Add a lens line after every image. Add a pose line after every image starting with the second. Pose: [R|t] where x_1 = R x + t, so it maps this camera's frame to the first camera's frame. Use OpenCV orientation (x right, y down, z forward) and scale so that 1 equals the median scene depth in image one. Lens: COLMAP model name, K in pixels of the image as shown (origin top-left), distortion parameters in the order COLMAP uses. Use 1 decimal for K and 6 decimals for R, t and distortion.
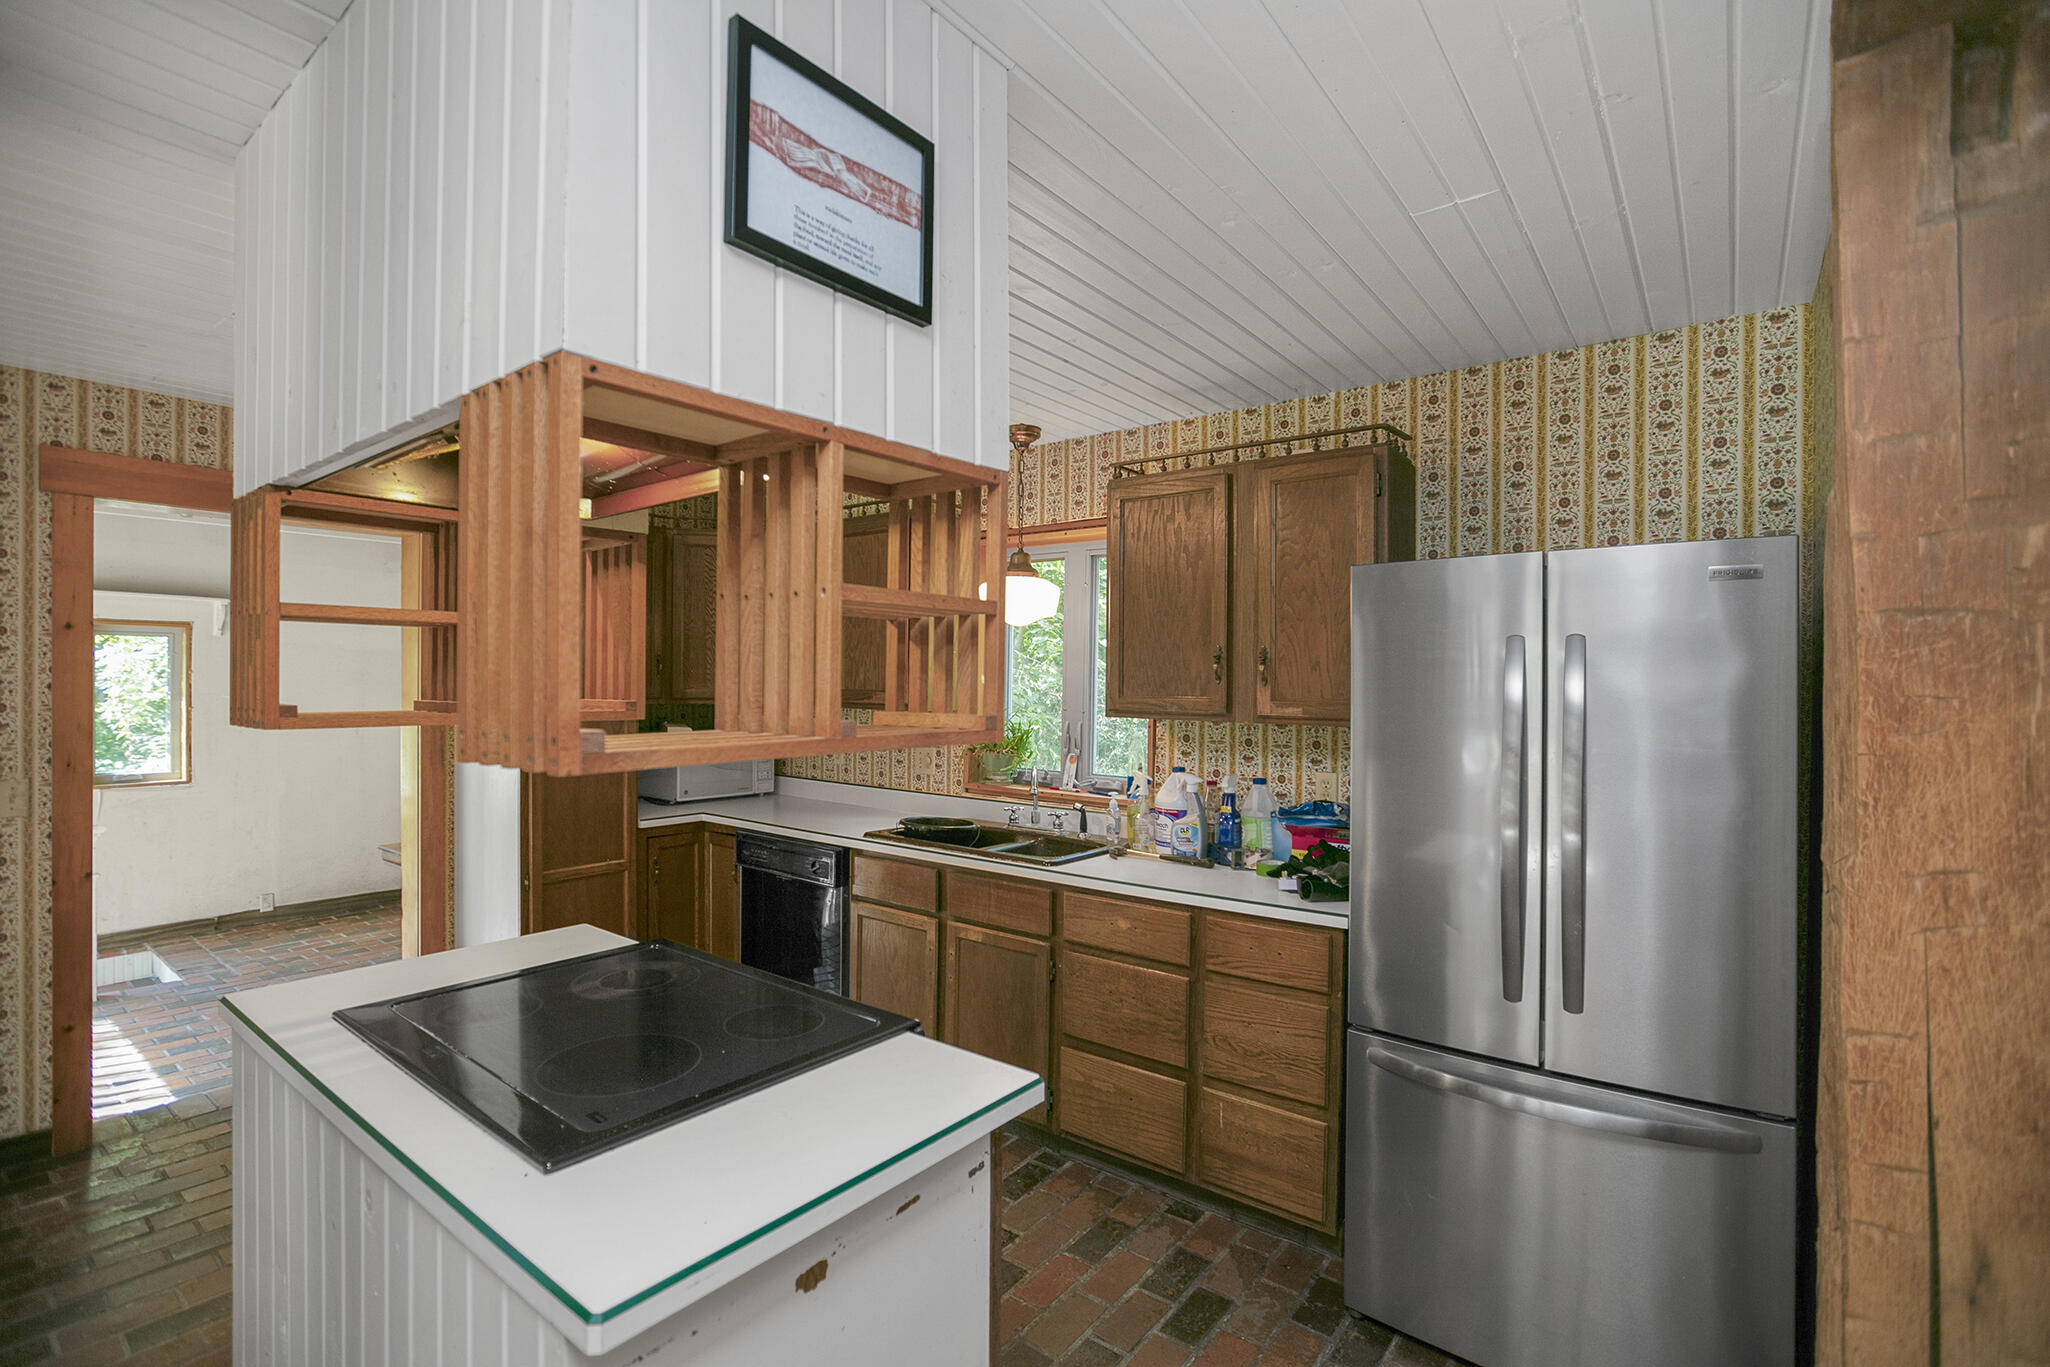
lens RADIAL K [[940.4, 0, 1013.7], [0, 940.4, 676.3], [0, 0, 1]] dist [-0.035256, -0.000048]
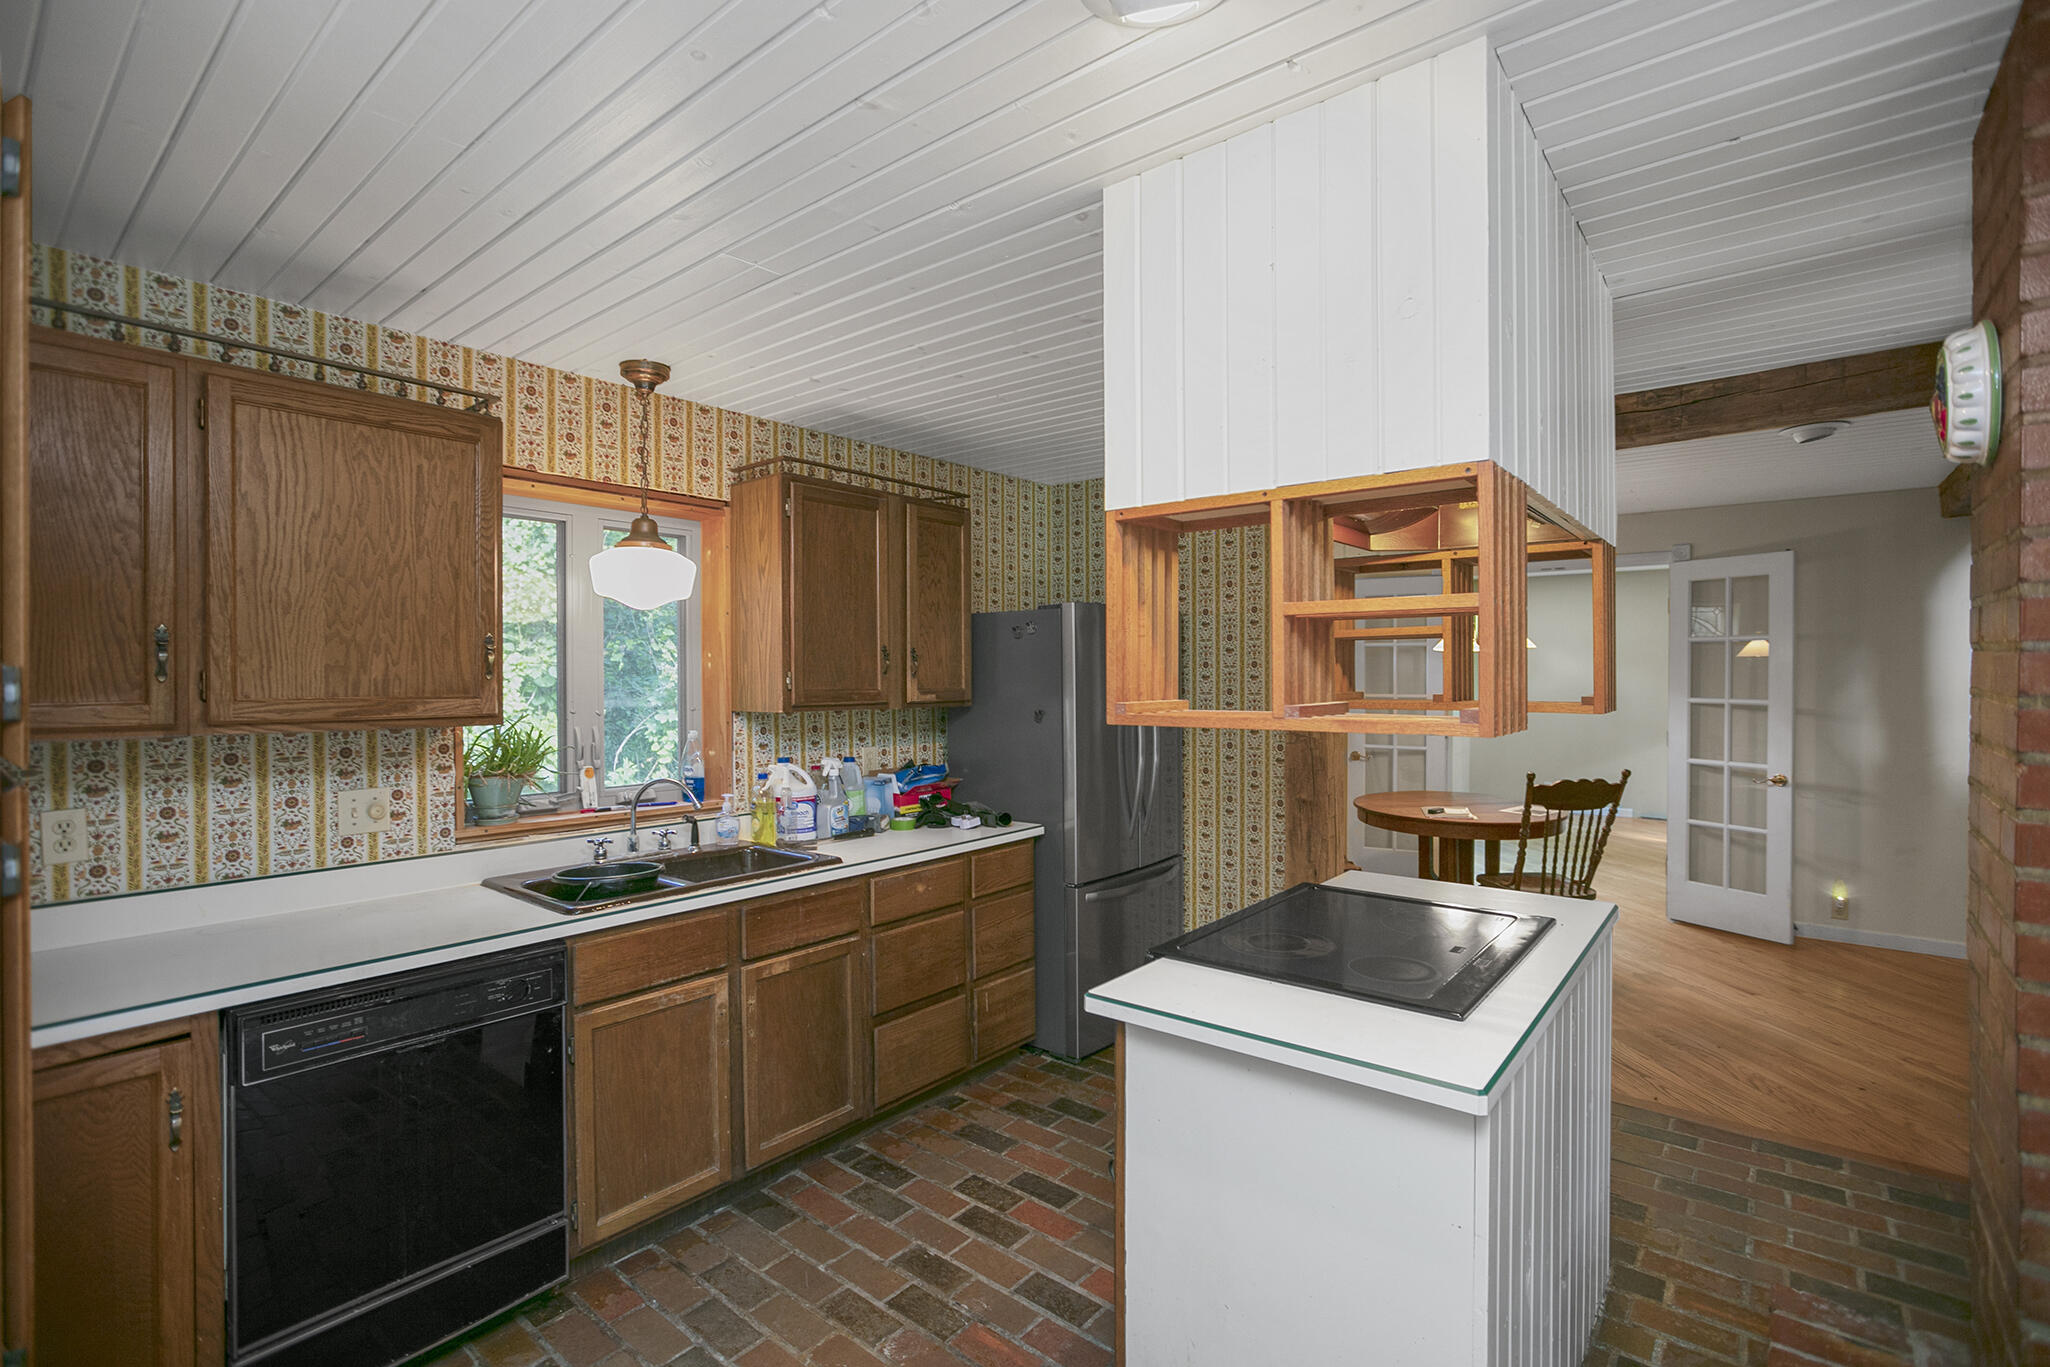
lens RADIAL K [[940.4, 0, 1013.7], [0, 940.4, 676.3], [0, 0, 1]] dist [-0.035256, -0.000048]
pose [[0.033629, -0.009196, 0.999392, -0.817859], [0.000116, 0.999958, 0.009197, -0.003441], [-0.999434, -0.000193, 0.033629, 0.679762]]
